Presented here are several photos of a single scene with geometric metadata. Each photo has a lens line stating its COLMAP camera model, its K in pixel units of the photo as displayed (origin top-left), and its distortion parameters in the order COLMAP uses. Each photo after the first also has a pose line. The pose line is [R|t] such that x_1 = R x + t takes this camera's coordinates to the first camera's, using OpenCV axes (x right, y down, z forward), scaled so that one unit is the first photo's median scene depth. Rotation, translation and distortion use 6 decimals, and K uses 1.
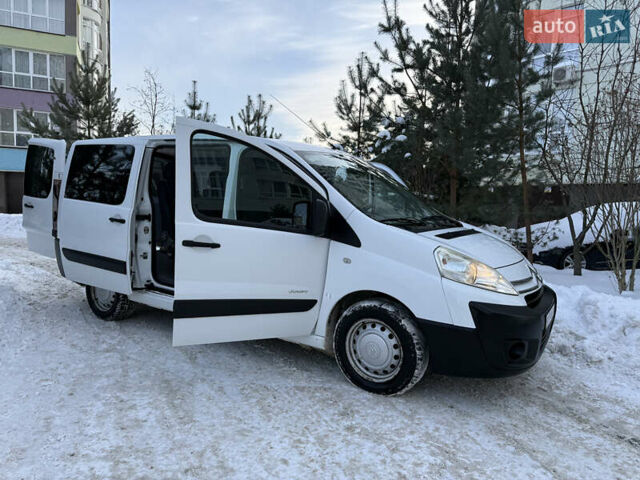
lens RADIAL K [[449.7, 0, 320.7], [0, 449.7, 238.5], [0, 0, 1]] dist [0.037805, -0.037594]
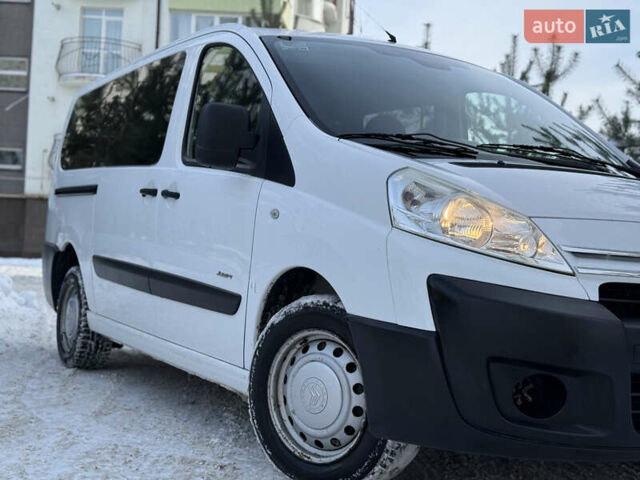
lens RADIAL K [[886.9, 0, 324.8], [0, 886.9, 235.9], [0, 0, 1]] dist [0.119314, 0.000000]
pose [[0.882948, -0.000088, -0.469471, 0.574483], [-0.060729, 0.991577, -0.114399, 0.183580], [0.465526, 0.129519, 0.875506, 0.134258]]
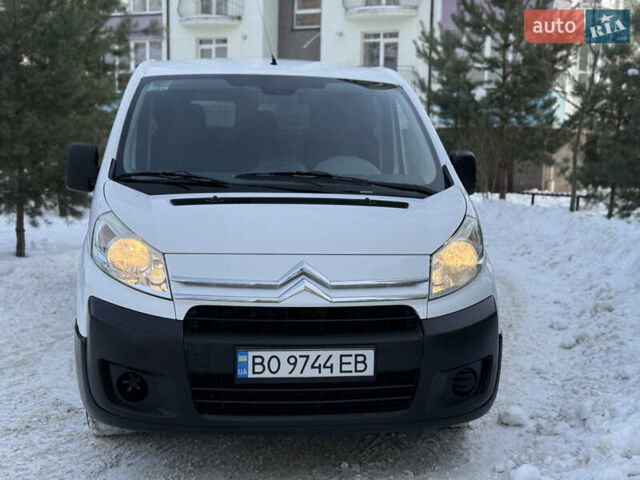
lens RADIAL K [[886.9, 0, 327.0], [0, 886.9, 244.5], [0, 0, 1]] dist [0.119314, 0.000000]
pose [[0.639006, 0.058944, -0.766940, 1.326837], [-0.064606, 0.997649, 0.022847, 0.013143], [0.766484, 0.034950, 0.641312, 0.381006]]
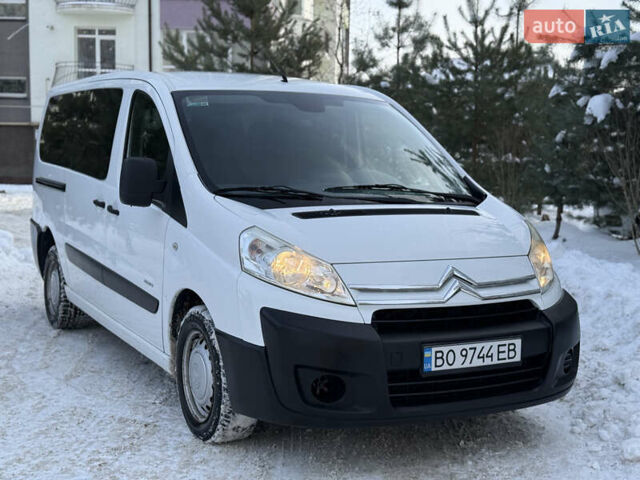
lens RADIAL K [[886.9, 0, 318.9], [0, 886.9, 238.2], [0, 0, 1]] dist [0.119314, 0.000000]
pose [[0.871163, 0.029539, -0.490105, 0.921919], [-0.033401, 0.999442, 0.000867, 0.027426], [0.489857, 0.015615, 0.871663, -0.110760]]
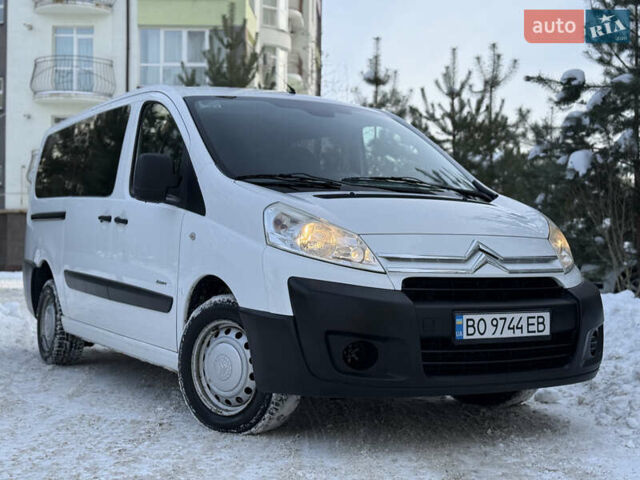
lens RADIAL K [[886.9, 0, 323.8], [0, 886.9, 234.1], [0, 0, 1]] dist [0.119314, 0.000000]
pose [[0.889822, -0.037661, -0.454751, 0.850068], [-0.017186, 0.993115, -0.115876, 0.198565], [0.455985, 0.110924, 0.883048, -0.127009]]
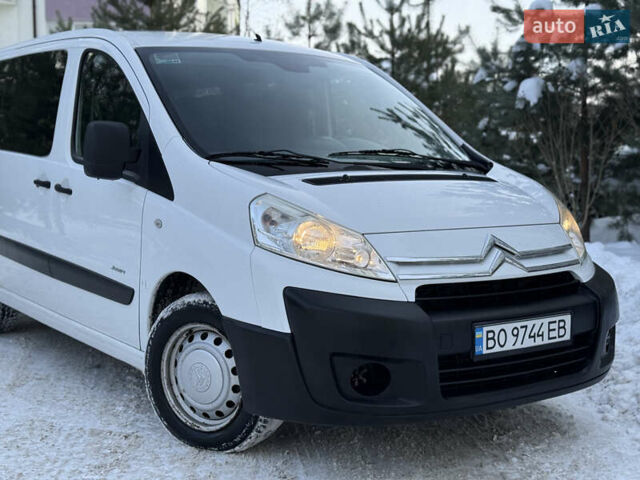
lens RADIAL K [[886.9, 0, 322.9], [0, 886.9, 240.8], [0, 0, 1]] dist [0.119314, 0.000000]
pose [[0.928032, 0.005158, -0.372466, 0.691550], [-0.006144, 0.999980, -0.001459, 0.071533], [0.372451, 0.003642, 0.928045, -0.024529]]
